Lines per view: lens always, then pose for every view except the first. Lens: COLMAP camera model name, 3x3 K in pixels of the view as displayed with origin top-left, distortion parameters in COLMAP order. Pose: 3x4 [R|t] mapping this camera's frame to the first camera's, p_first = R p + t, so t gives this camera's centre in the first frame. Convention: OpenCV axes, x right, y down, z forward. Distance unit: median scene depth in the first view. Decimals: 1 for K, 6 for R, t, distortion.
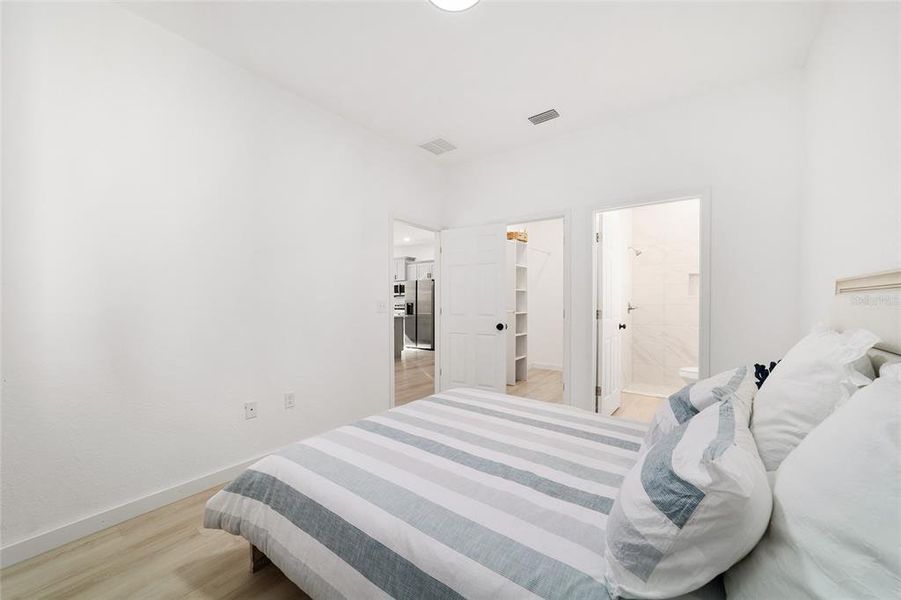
lens RADIAL K [[345.1, 0, 449.1], [0, 345.1, 297.7], [0, 0, 1]] dist [-0.018909, 0.008736]
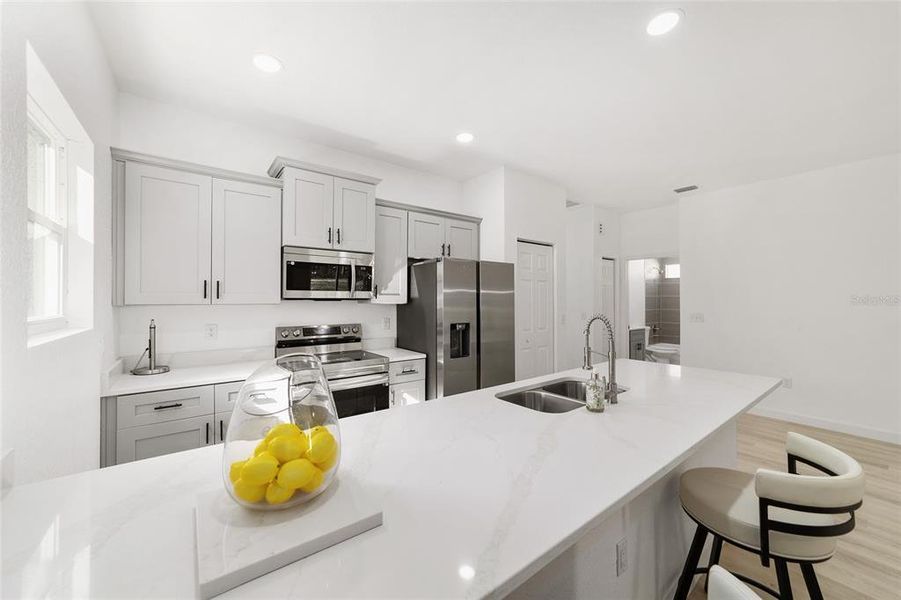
lens RADIAL K [[345.1, 0, 449.1], [0, 345.1, 297.7], [0, 0, 1]] dist [-0.018909, 0.008736]
pose [[0.274081, 0.009320, 0.961661, -0.436397], [-0.013159, 0.999896, -0.005940, -0.007436], [-0.961617, -0.011027, 0.274175, 0.886498]]
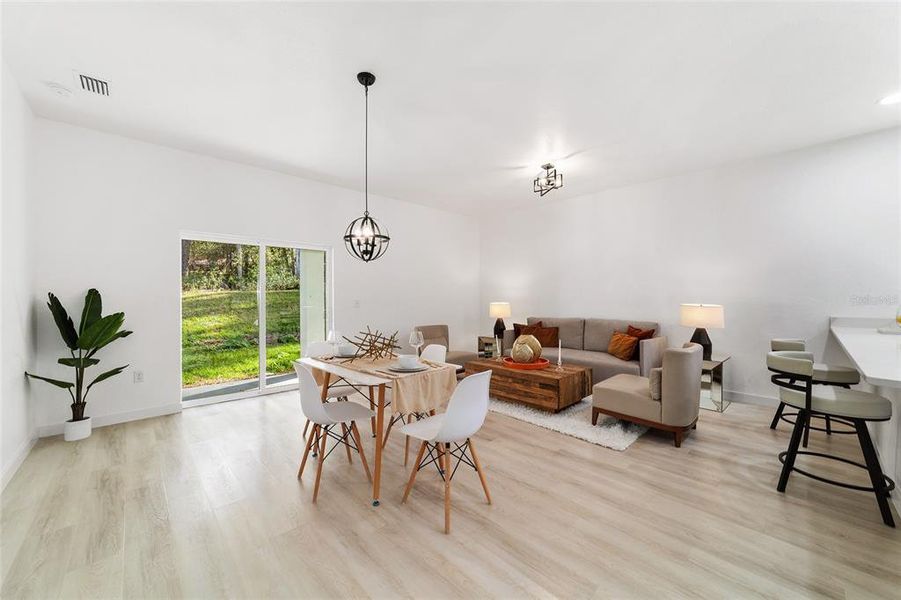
lens RADIAL K [[345.1, 0, 449.1], [0, 345.1, 297.7], [0, 0, 1]] dist [-0.018909, 0.008736]
pose [[-0.172689, 0.005097, -0.984963, 0.006314], [0.015718, 0.999874, 0.002418, 0.005809], [0.984851, -0.015064, -0.172747, 0.593102]]
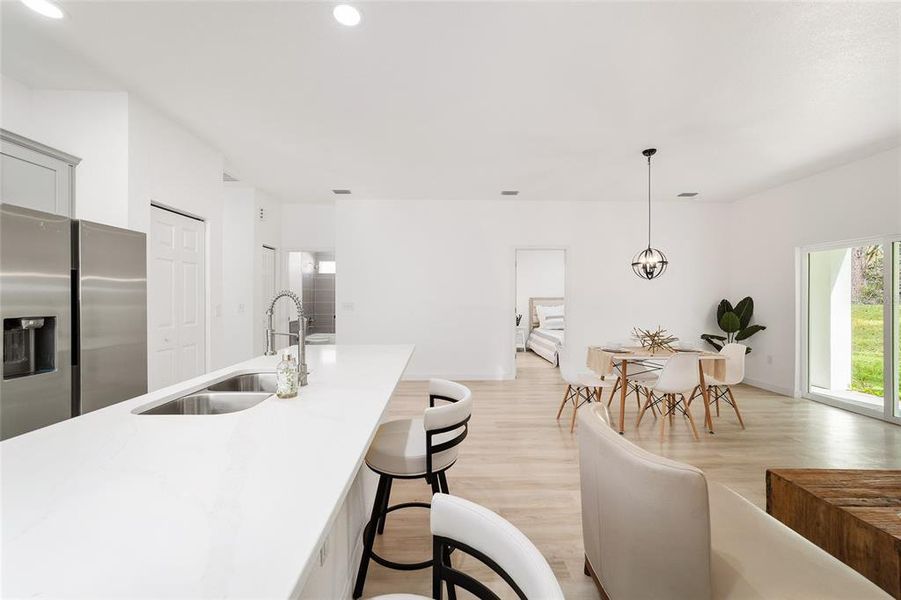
lens RADIAL K [[345.1, 0, 449.1], [0, 345.1, 297.7], [0, 0, 1]] dist [-0.018909, 0.008736]
pose [[-0.617009, 0.001859, 0.786954, -0.415259], [-0.009854, 0.999901, -0.010089, 0.003518], [-0.786894, -0.013980, -0.616929, 0.899811]]
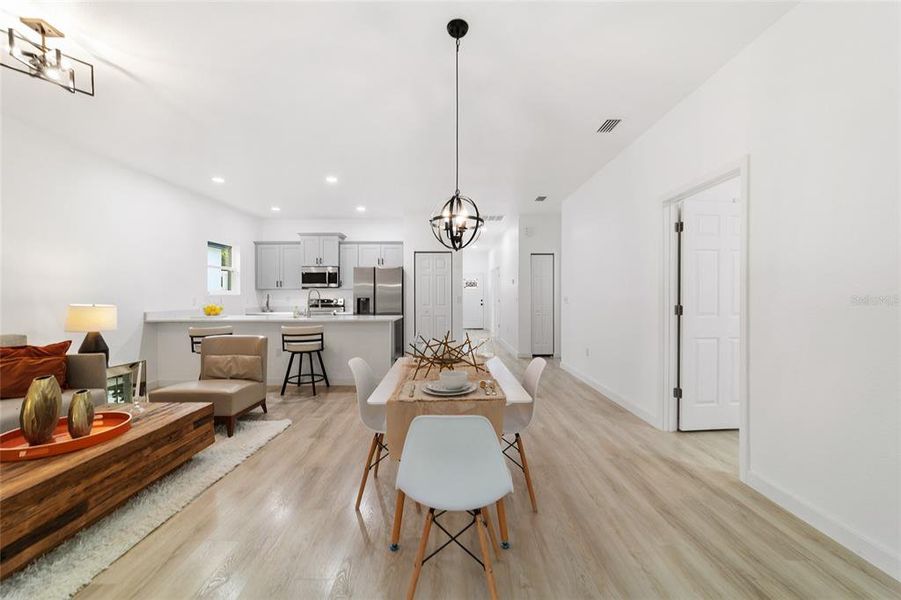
lens RADIAL K [[345.1, 0, 449.1], [0, 345.1, 297.7], [0, 0, 1]] dist [-0.018909, 0.008736]
pose [[0.800802, 0.001044, 0.598928, -0.387983], [-0.010044, 0.999881, 0.011686, 0.004805], [-0.598845, -0.015374, 0.800718, 0.306392]]
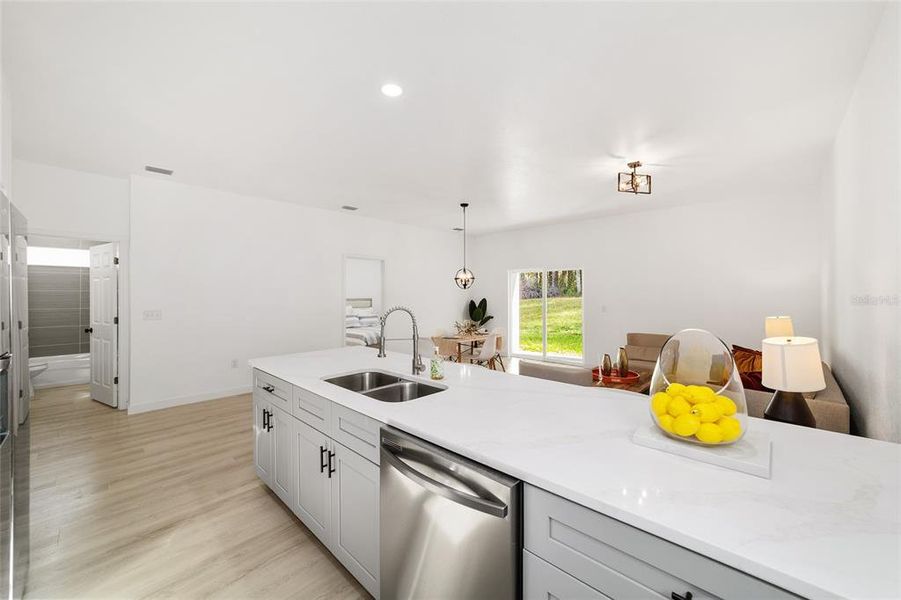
lens RADIAL K [[347.5, 0, 448.8], [0, 347.5, 299.1], [0, 0, 1]] dist [-0.000865, 0.000212]
pose [[-0.992729, 0.004014, 0.120300, -0.294937], [0.003892, 0.999992, -0.001250, -0.005643], [-0.120304, -0.000773, -0.992737, 1.079110]]
